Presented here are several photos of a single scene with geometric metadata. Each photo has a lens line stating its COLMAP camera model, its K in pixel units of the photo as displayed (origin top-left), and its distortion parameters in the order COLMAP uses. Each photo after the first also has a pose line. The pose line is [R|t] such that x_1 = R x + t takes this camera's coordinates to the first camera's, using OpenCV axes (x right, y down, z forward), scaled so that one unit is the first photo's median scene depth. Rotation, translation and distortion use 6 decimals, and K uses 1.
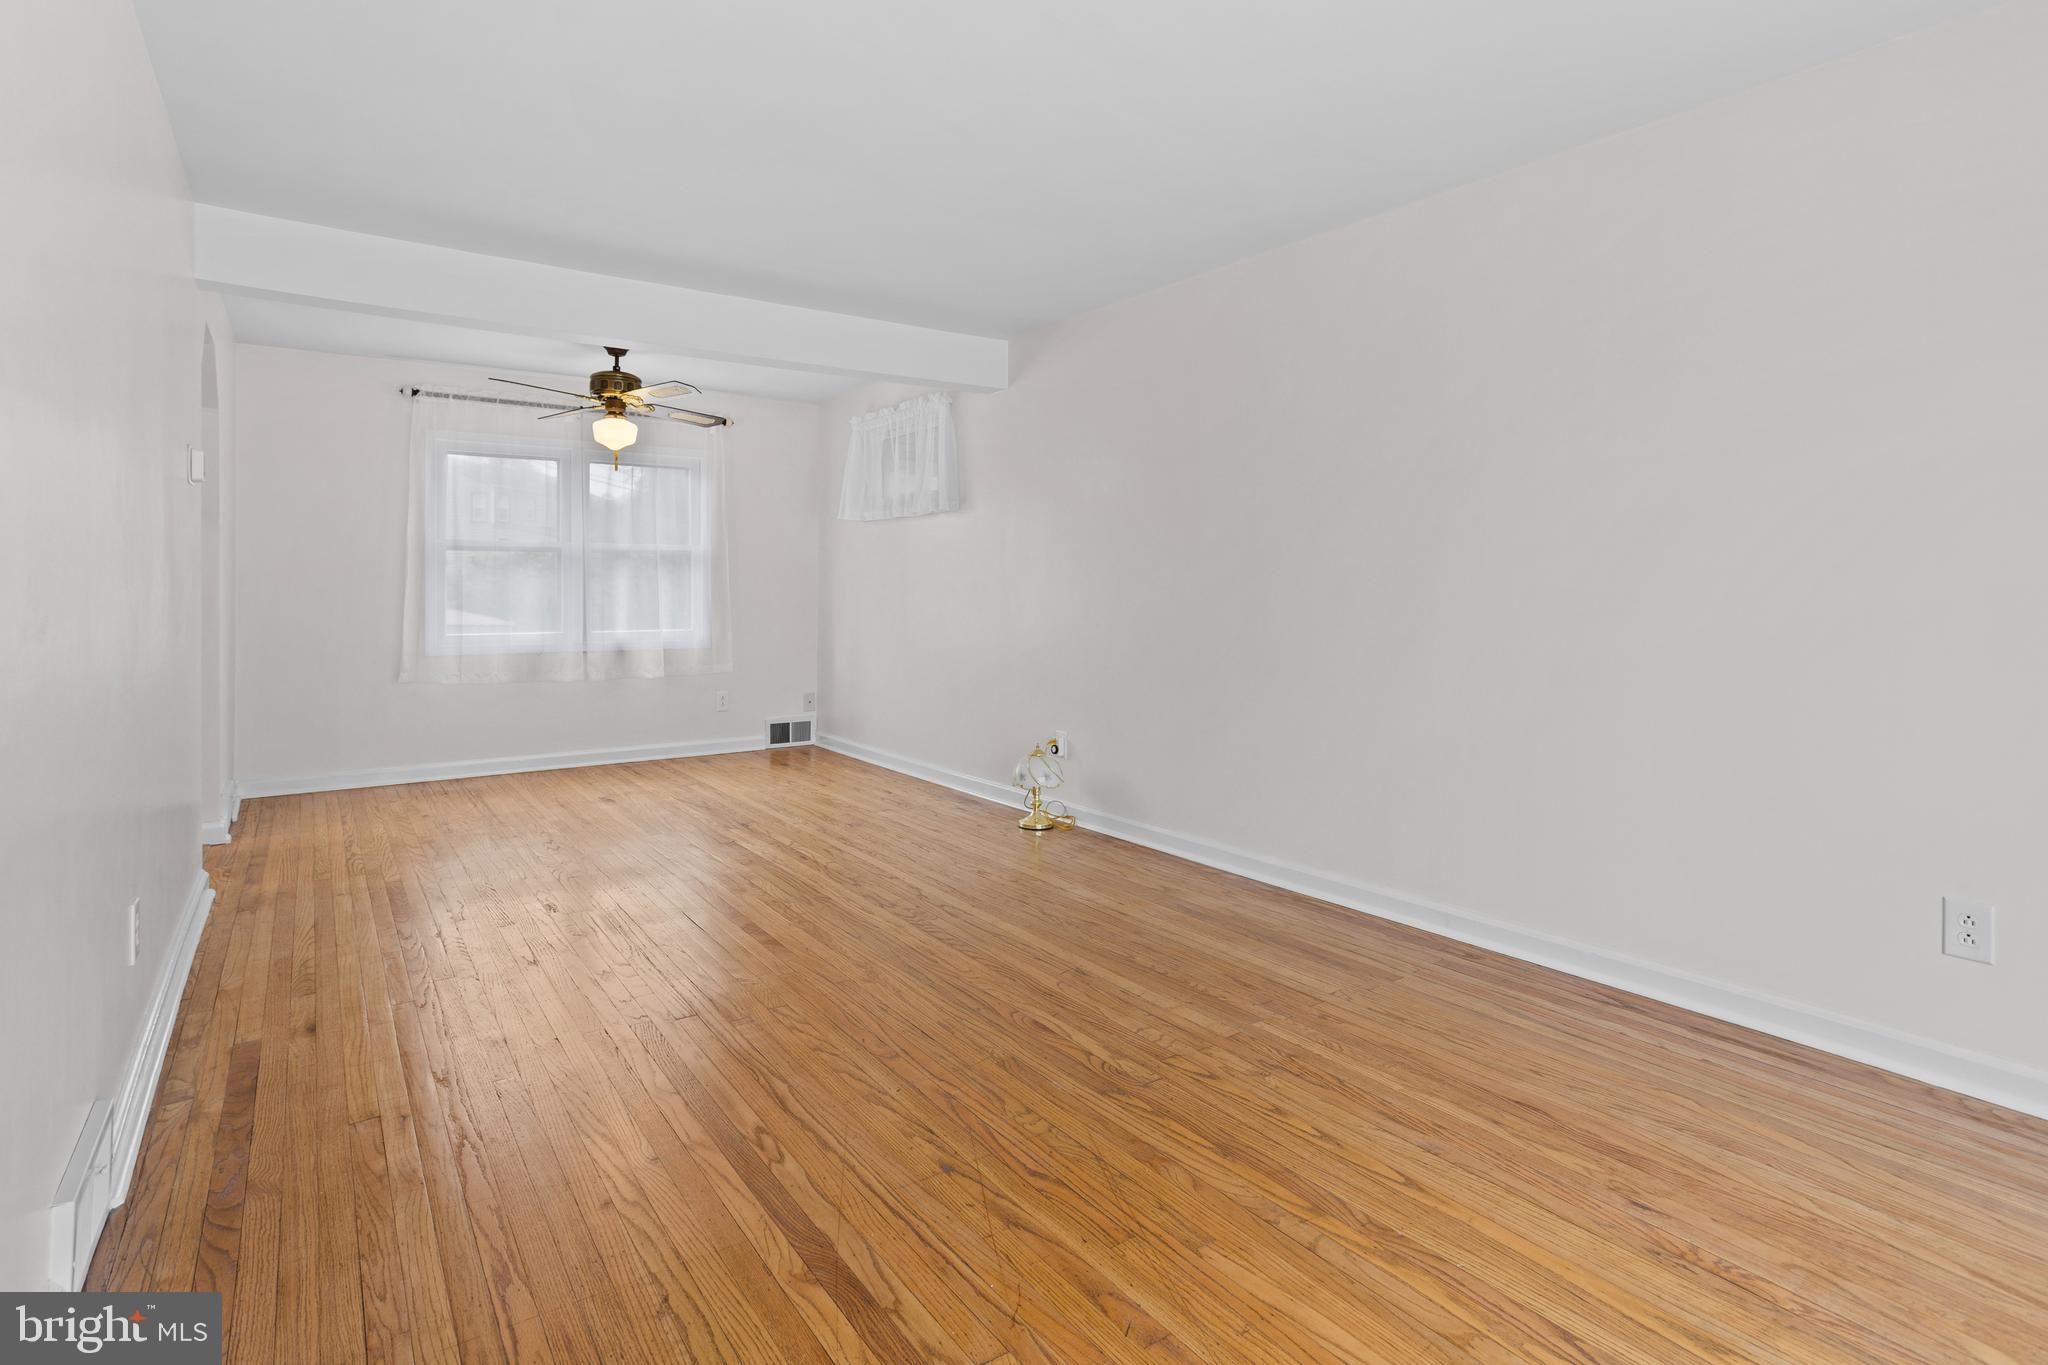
lens RADIAL K [[1016.7, 0, 1024.0], [0, 1016.7, 599.2], [0, 0, 1]] dist [-0.028745, 0.003265]
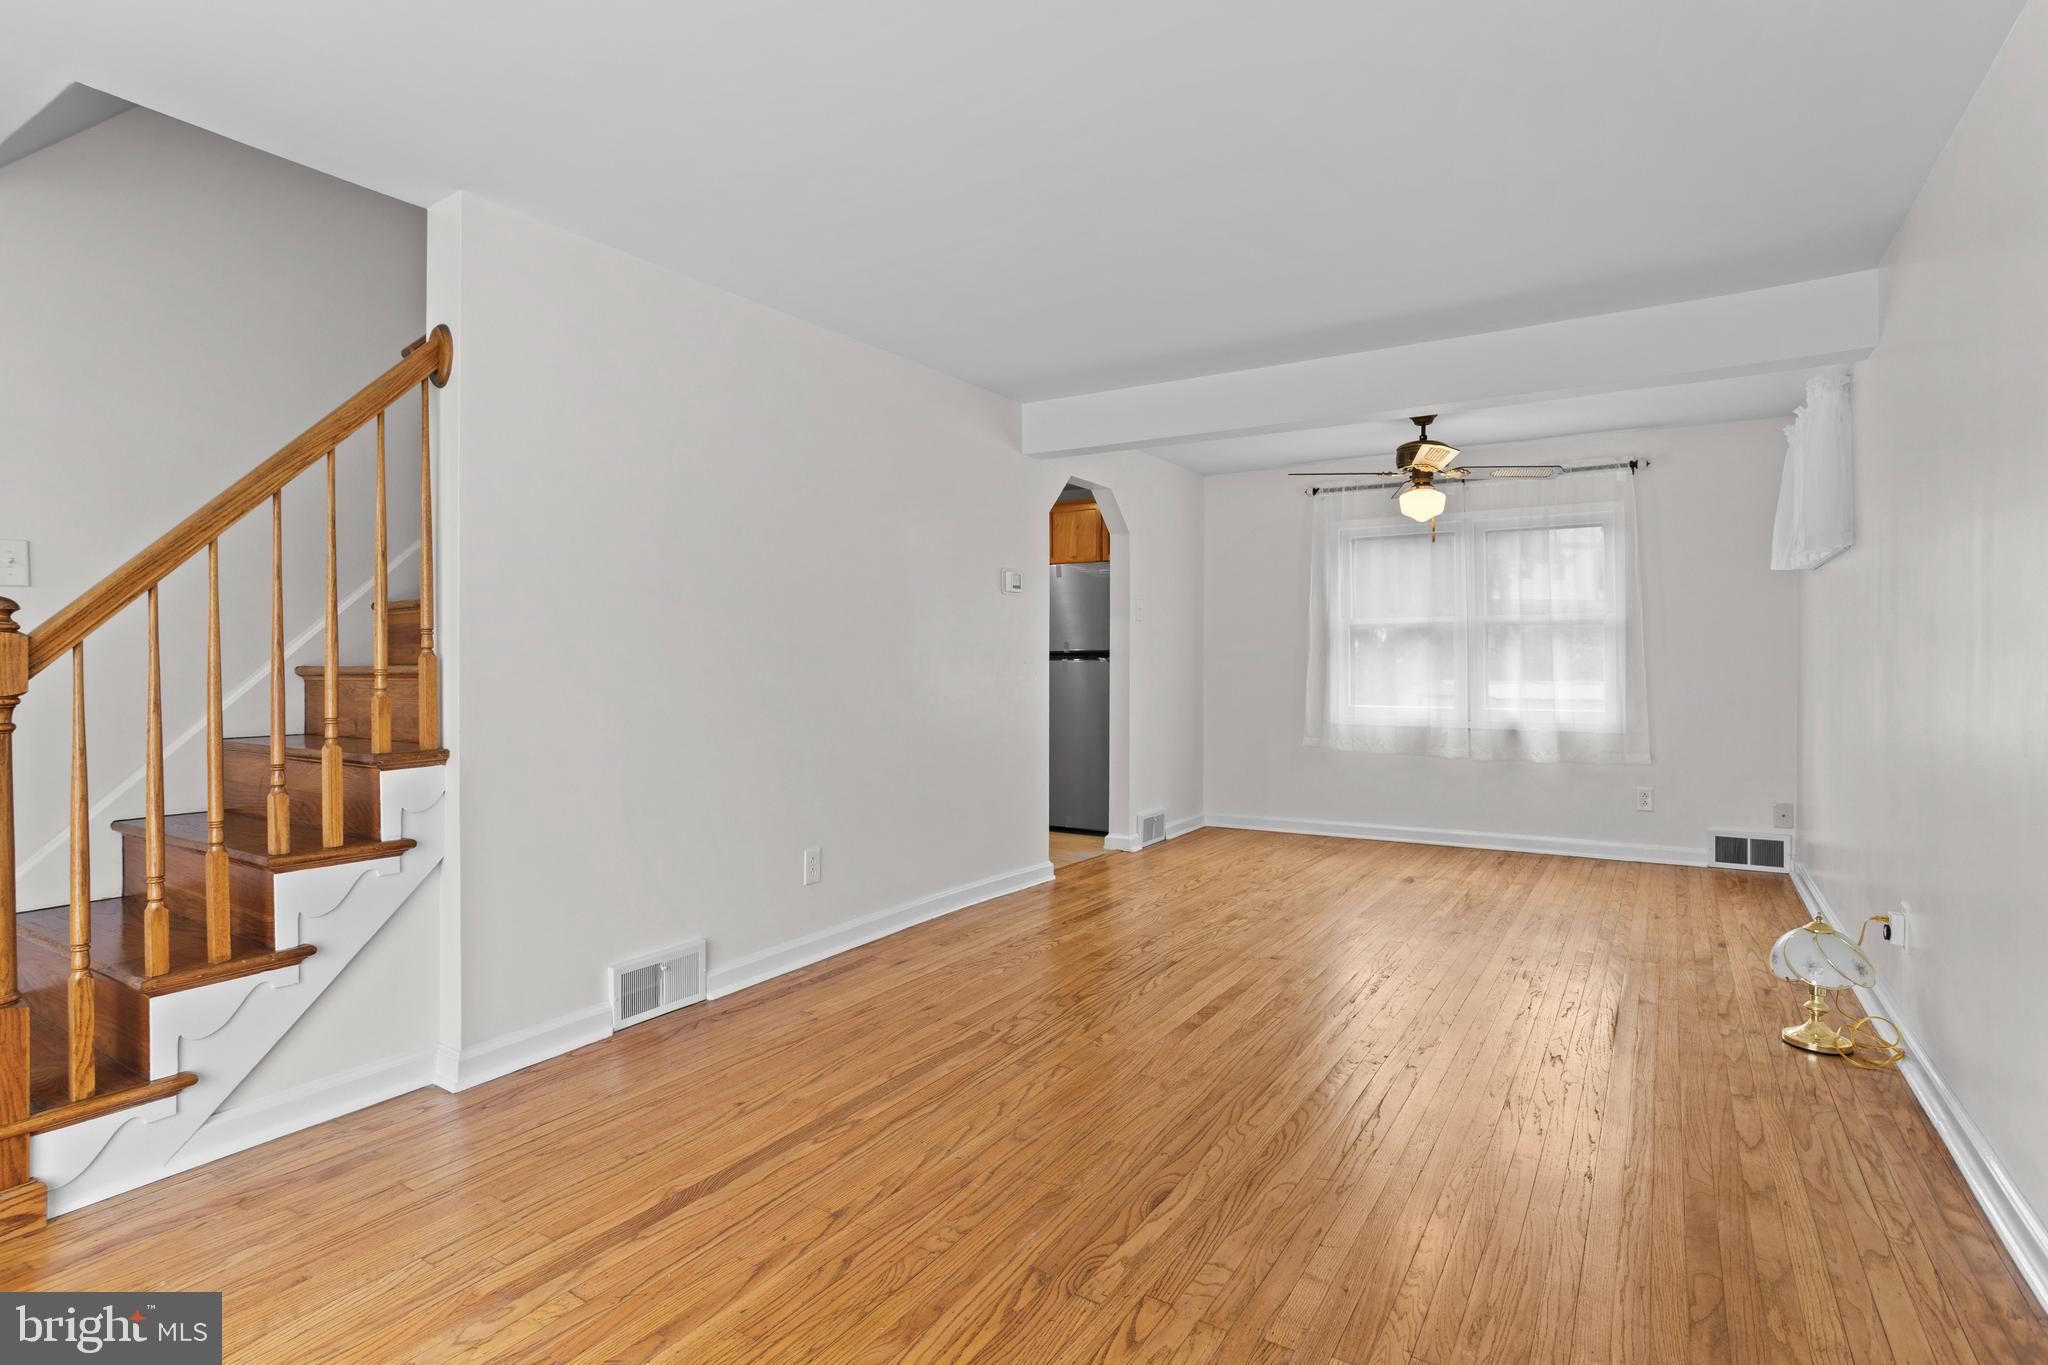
lens RADIAL K [[1016.7, 0, 1027.6], [0, 1016.7, 674.2], [0, 0, 1]] dist [-0.028745, 0.003265]
pose [[0.376069, 0.010579, -0.926531, 0.397825], [-0.008197, 0.999934, 0.008090, -0.006422], [0.926555, 0.004552, 0.376131, 0.317625]]
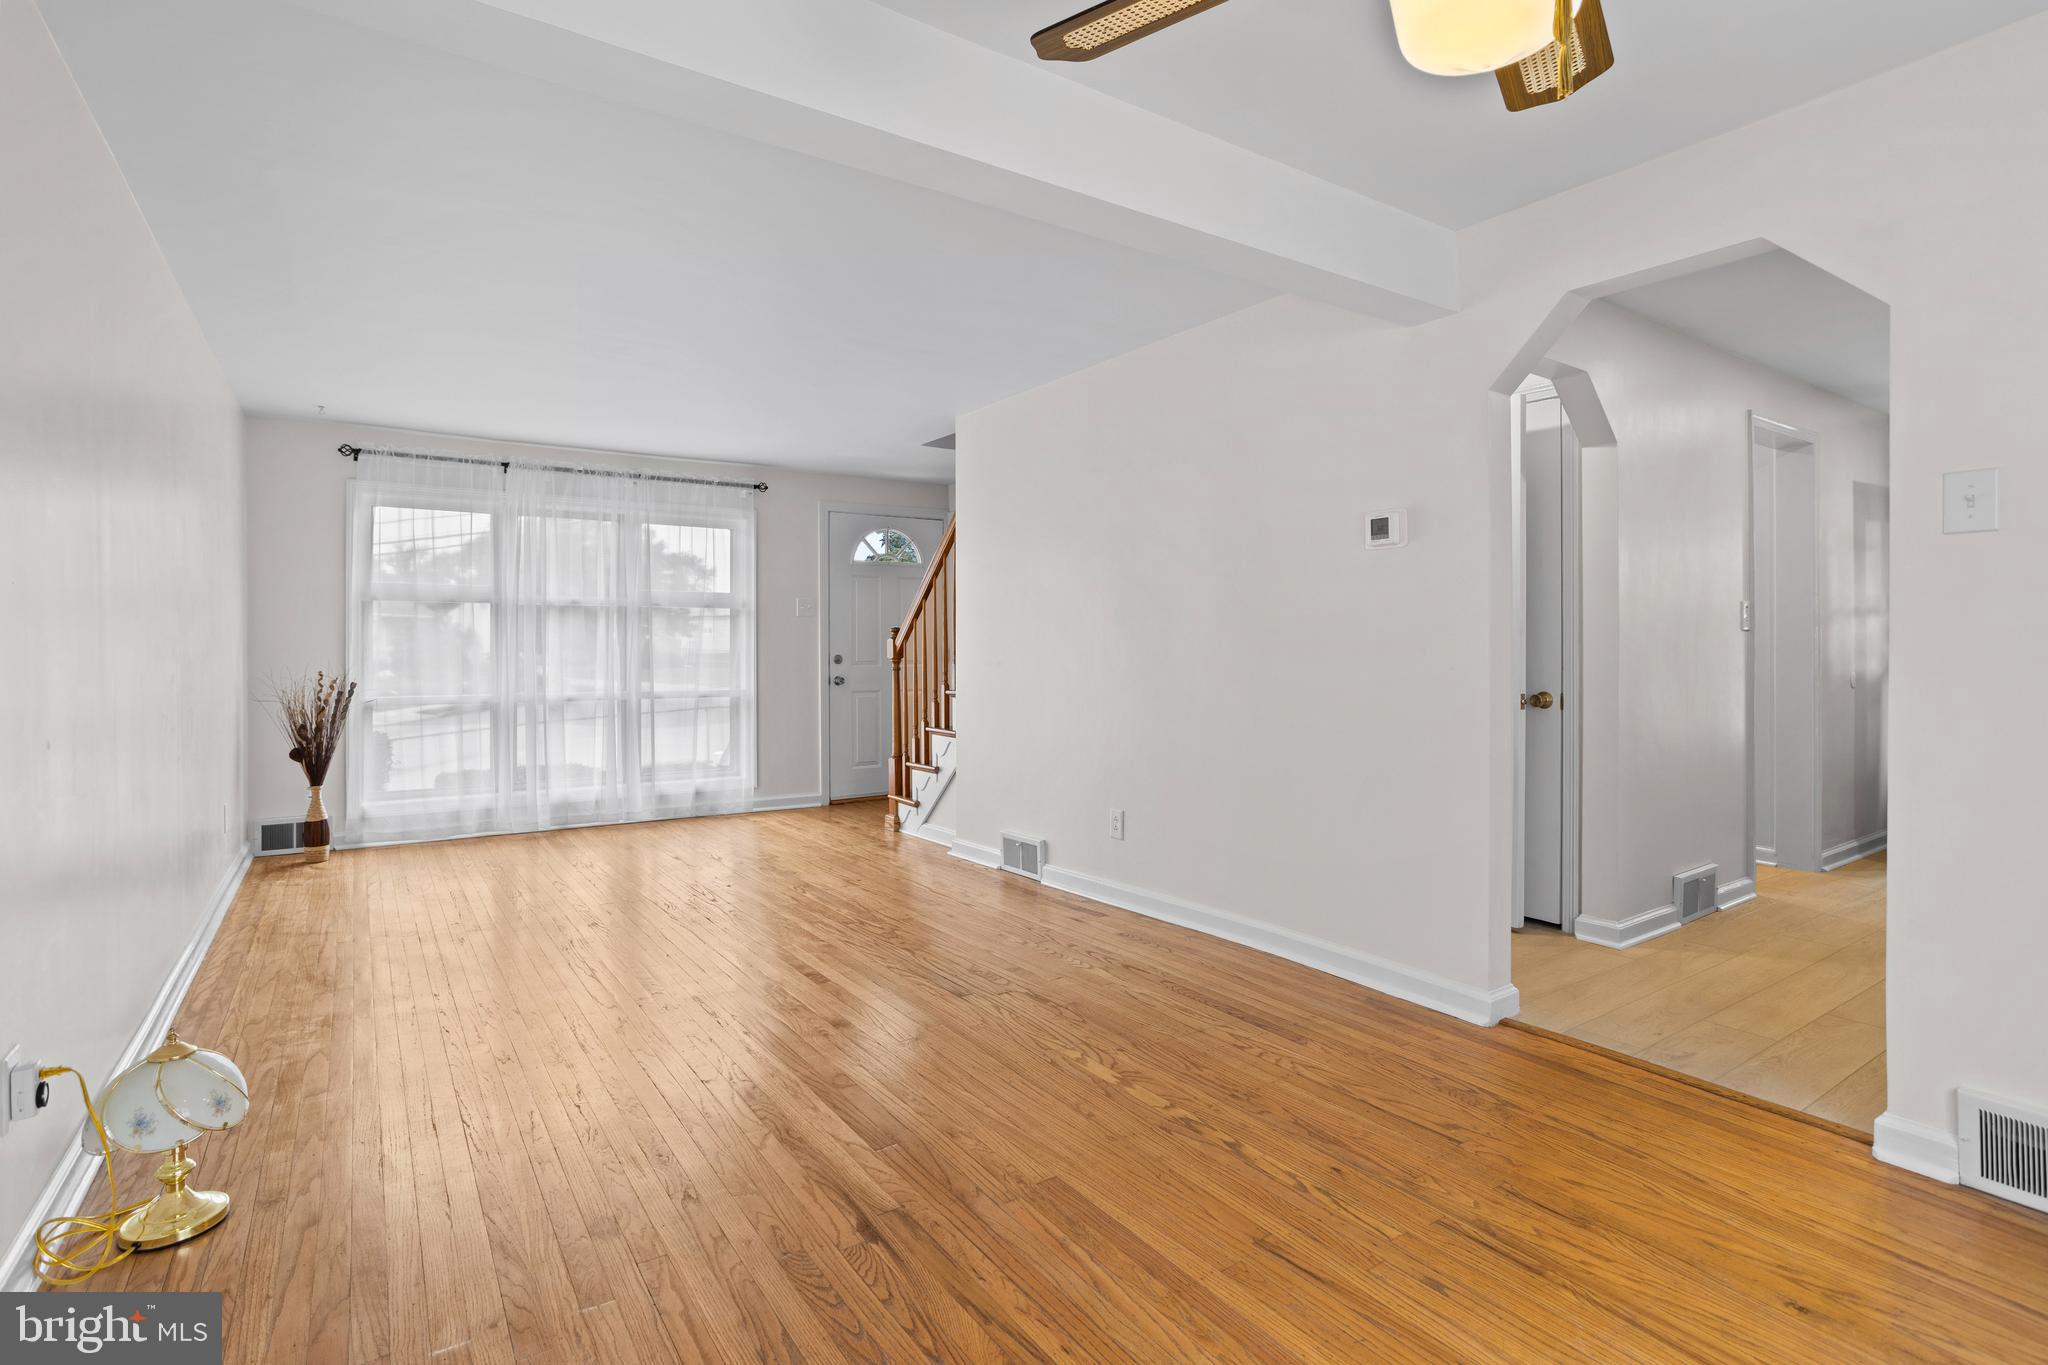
lens RADIAL K [[1016.7, 0, 1030.5], [0, 1016.7, 667.7], [0, 0, 1]] dist [-0.028745, 0.003265]
pose [[-0.999633, 0.006098, 0.026388, -0.362199], [0.006932, 0.999476, 0.031608, -0.021031], [-0.026182, 0.031780, -0.999152, 1.410755]]
